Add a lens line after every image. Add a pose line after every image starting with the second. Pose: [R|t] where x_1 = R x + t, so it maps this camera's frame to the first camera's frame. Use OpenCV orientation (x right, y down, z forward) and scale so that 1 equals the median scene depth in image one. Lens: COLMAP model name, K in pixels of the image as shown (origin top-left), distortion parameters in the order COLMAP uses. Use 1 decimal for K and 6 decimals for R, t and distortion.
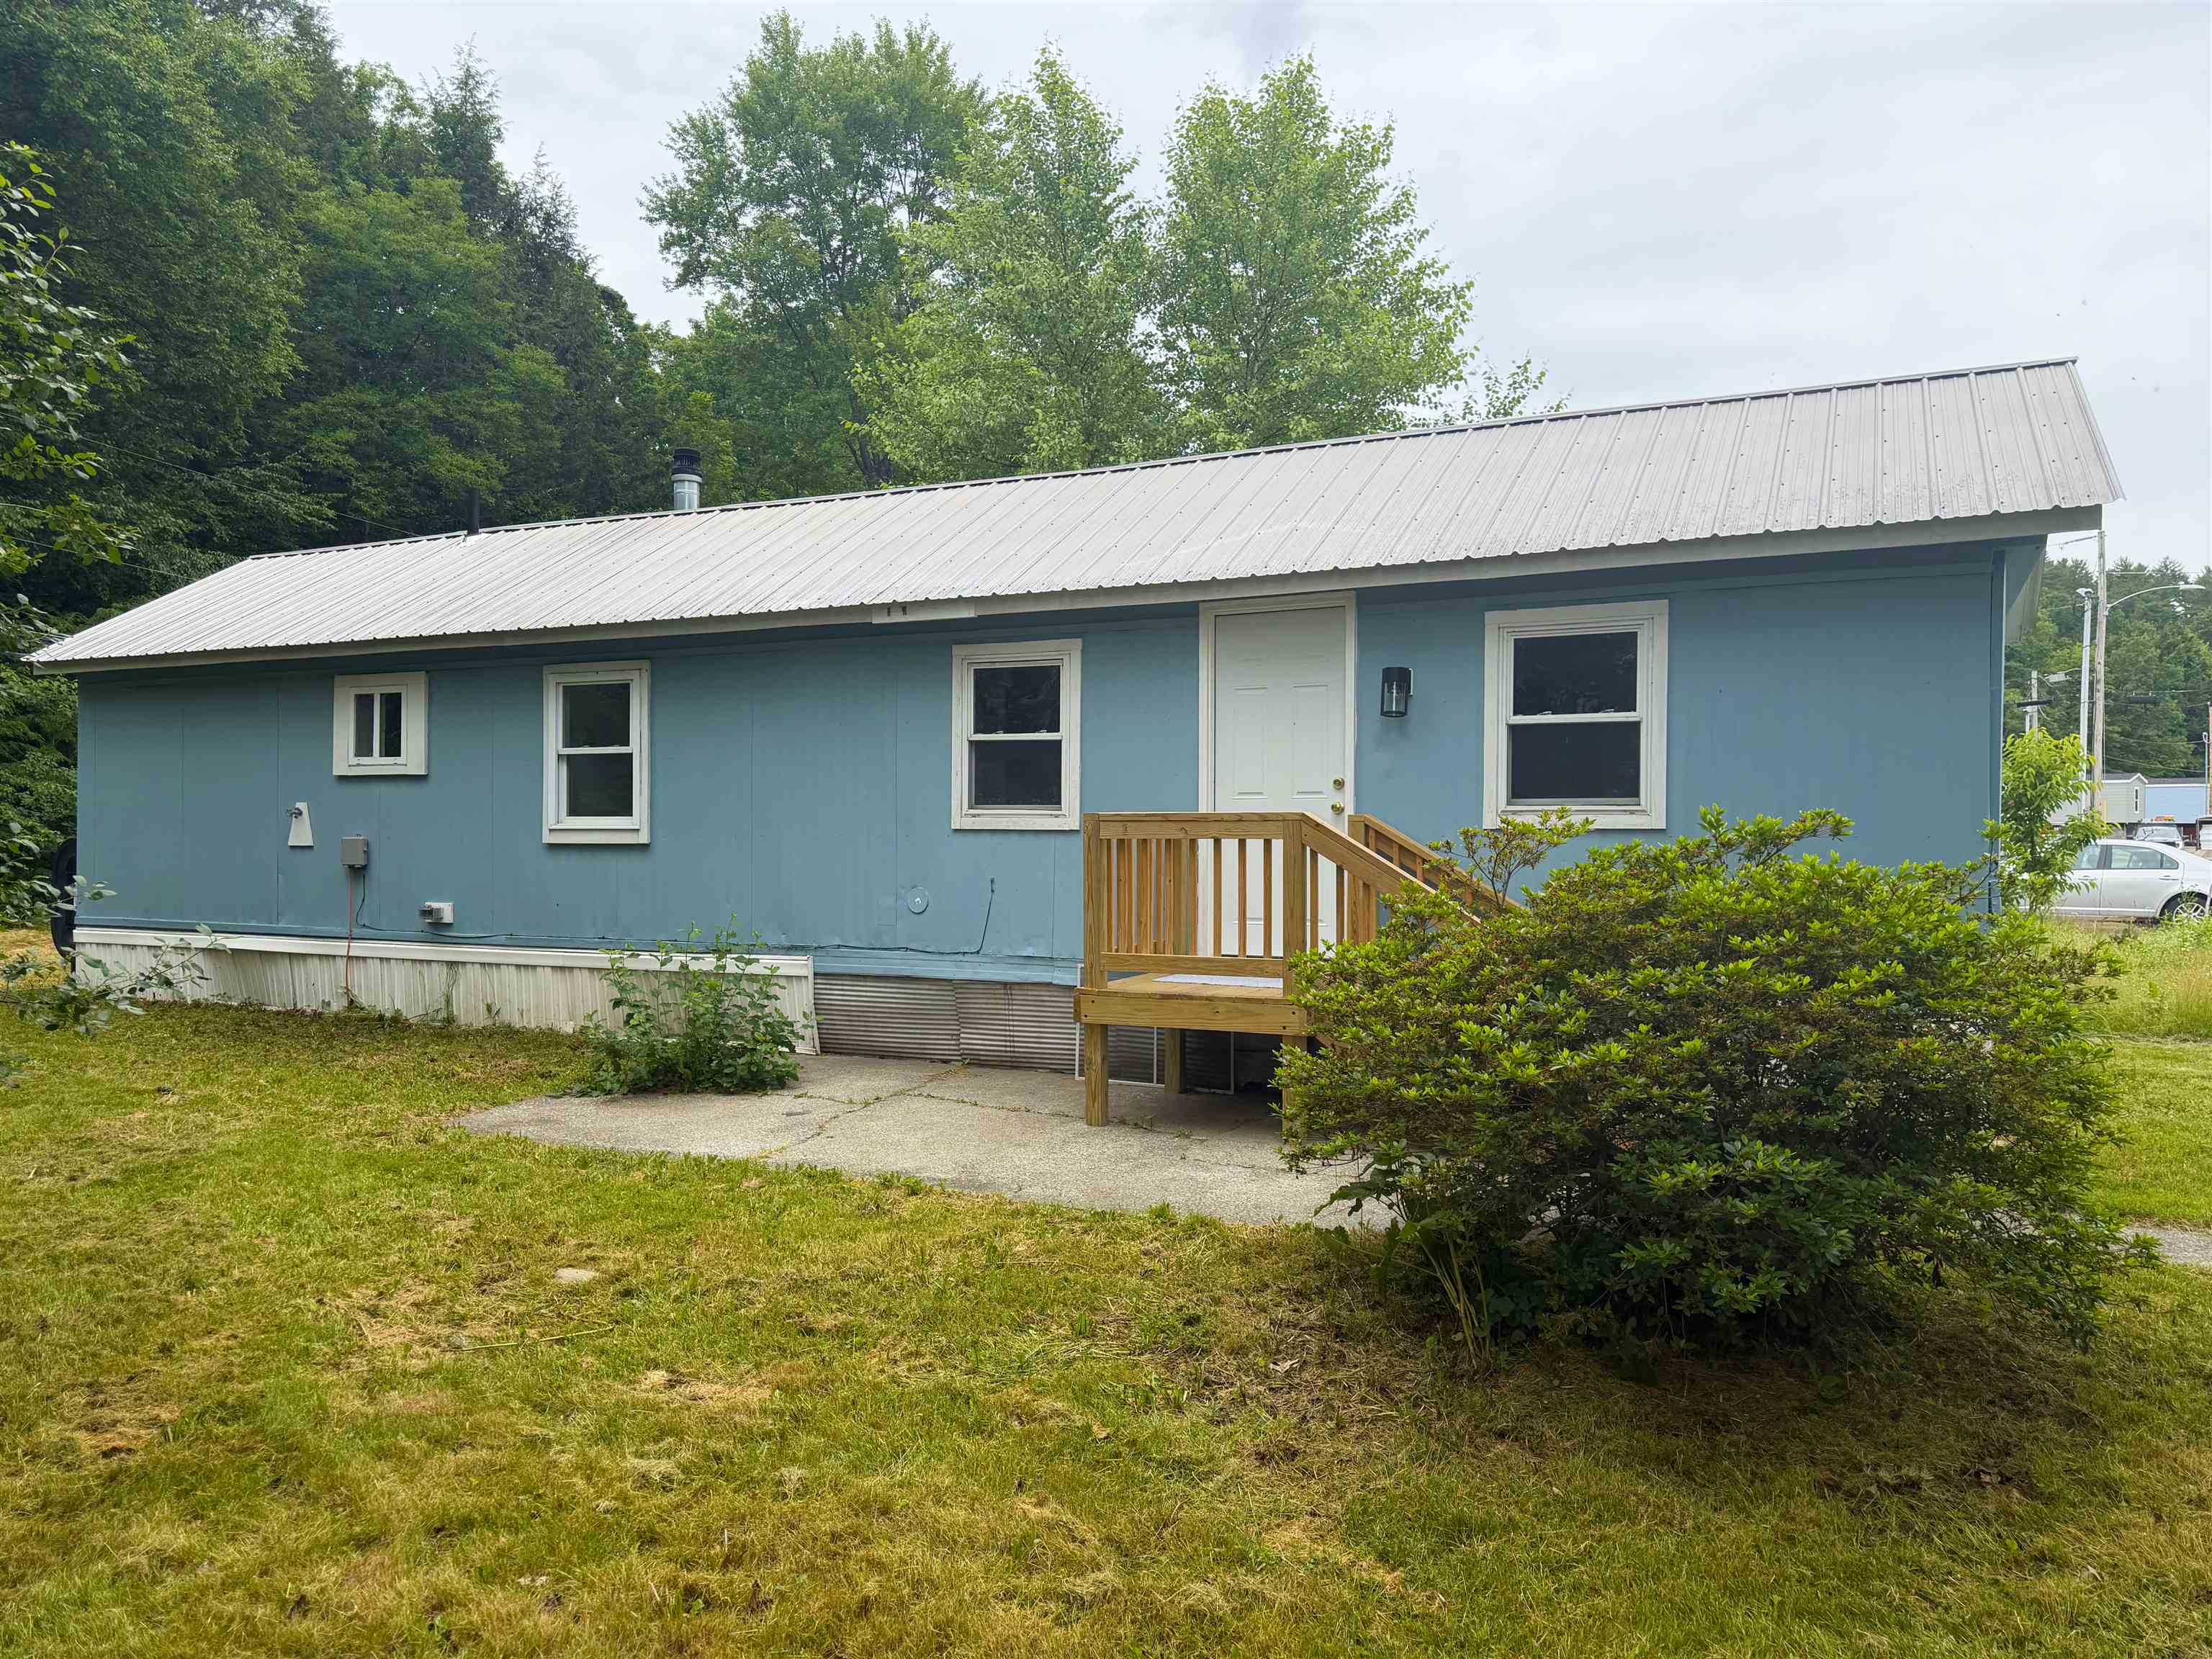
lens RADIAL K [[1578.3, 0, 1138.4], [0, 1578.3, 835.9], [0, 0, 1]] dist [0.108458, -0.093837]
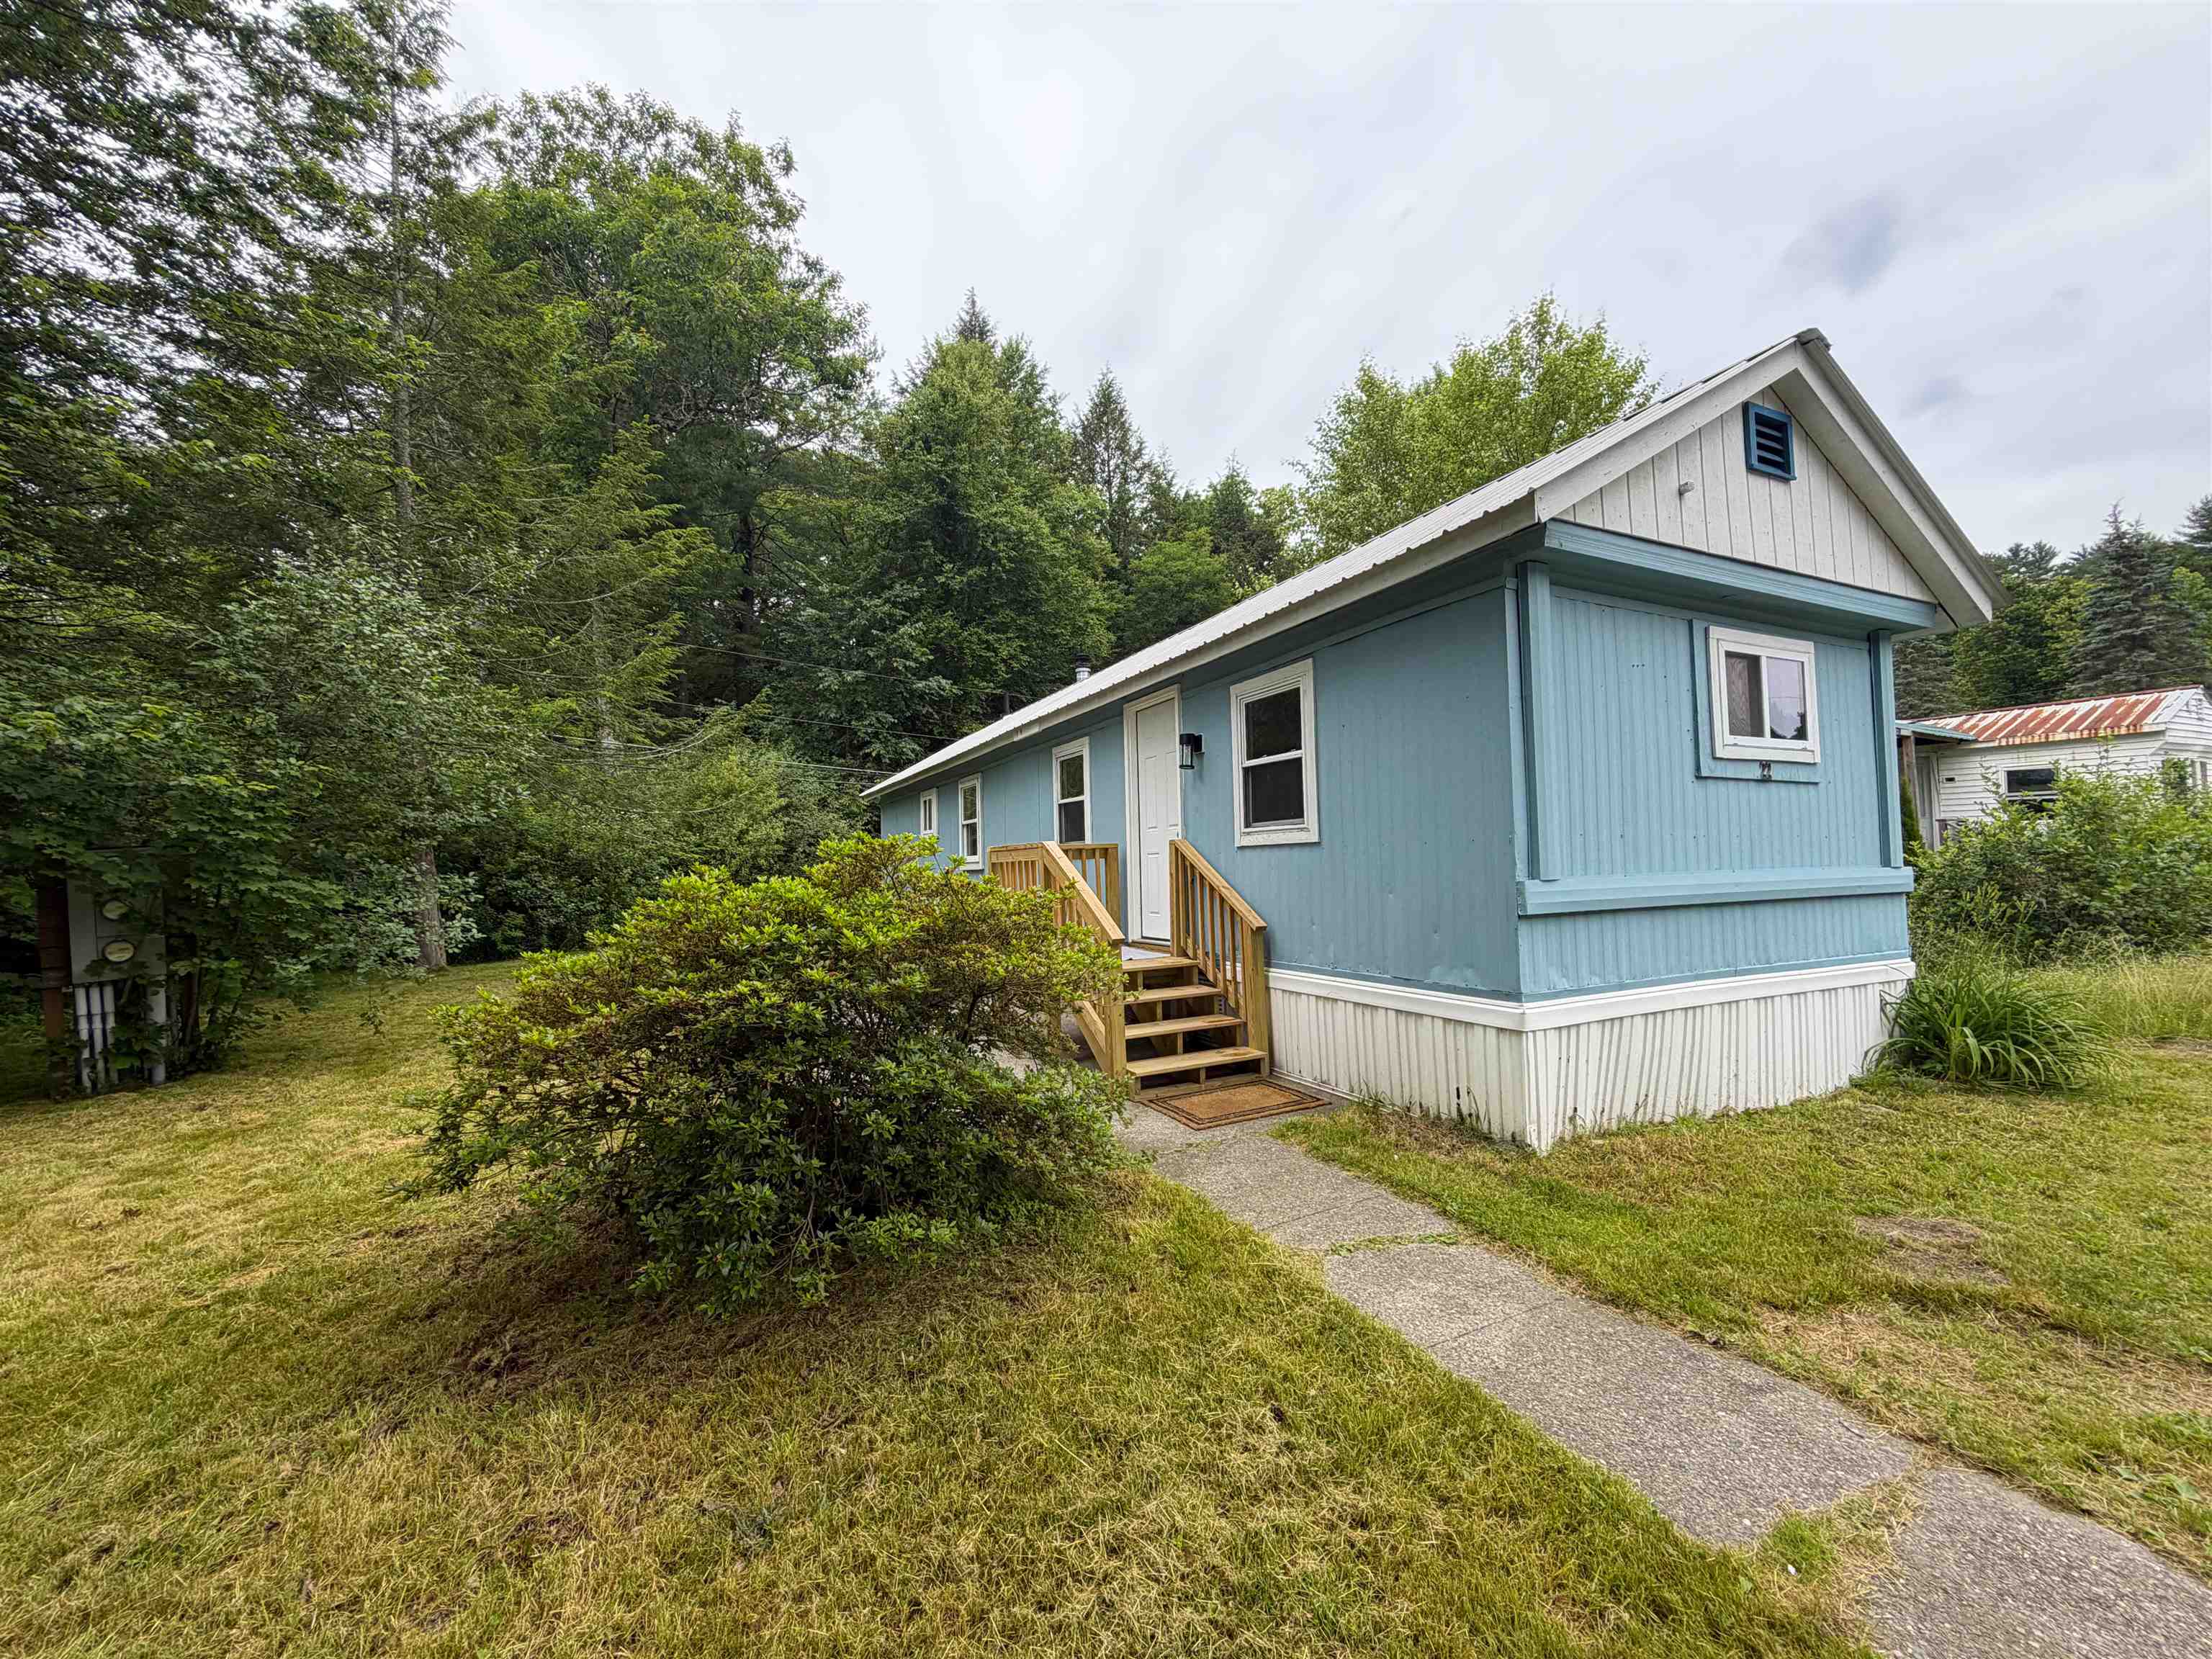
lens RADIAL K [[900.3, 0, 1102.1], [0, 900.3, 834.6], [0, 0, 1]] dist [0.002108, -0.000026]
pose [[0.780767, -0.047394, -0.623022, 0.456480], [0.030210, 0.998816, -0.038123, 0.008324], [0.624091, 0.010943, 0.781275, 0.252481]]
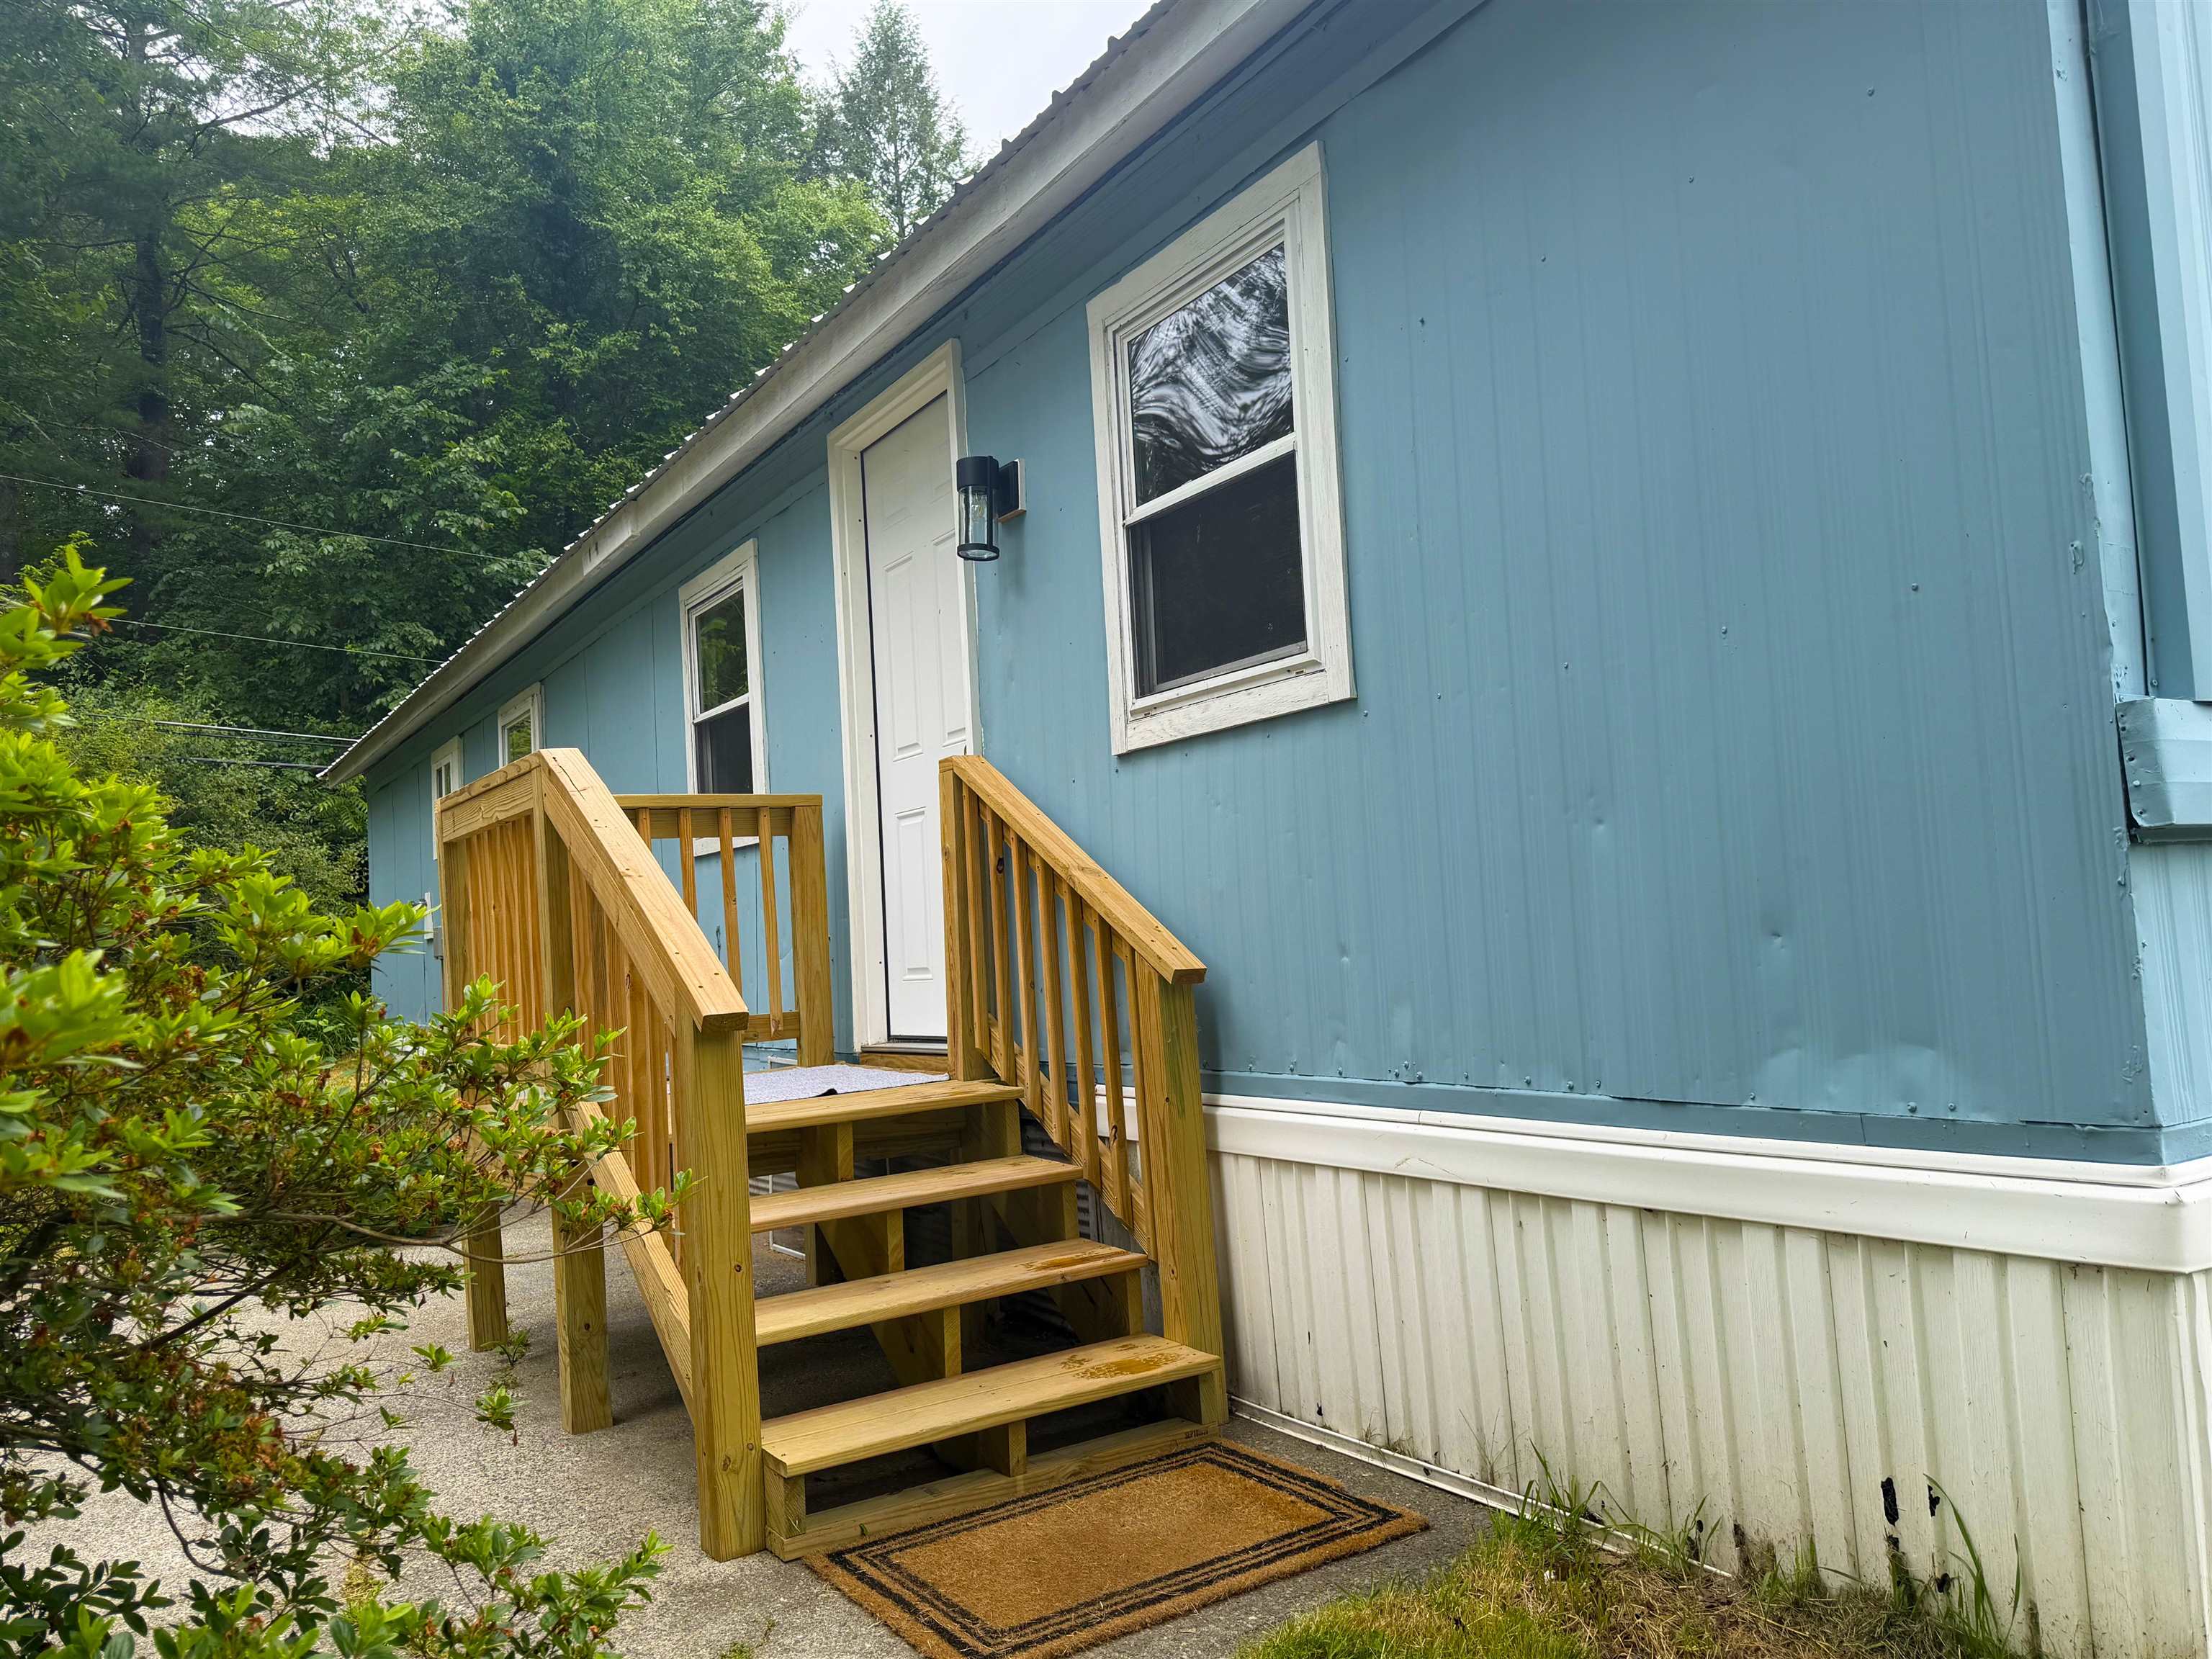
lens RADIAL K [[1634.4, 0, 1106.0], [0, 1634.4, 829.5], [0, 0, 1]] dist [0.074556, -0.092142]
pose [[0.844596, -0.089599, -0.527854, 0.355560], [0.061616, 0.995613, -0.070408, 0.039170], [0.531847, 0.026942, 0.846412, 0.443371]]
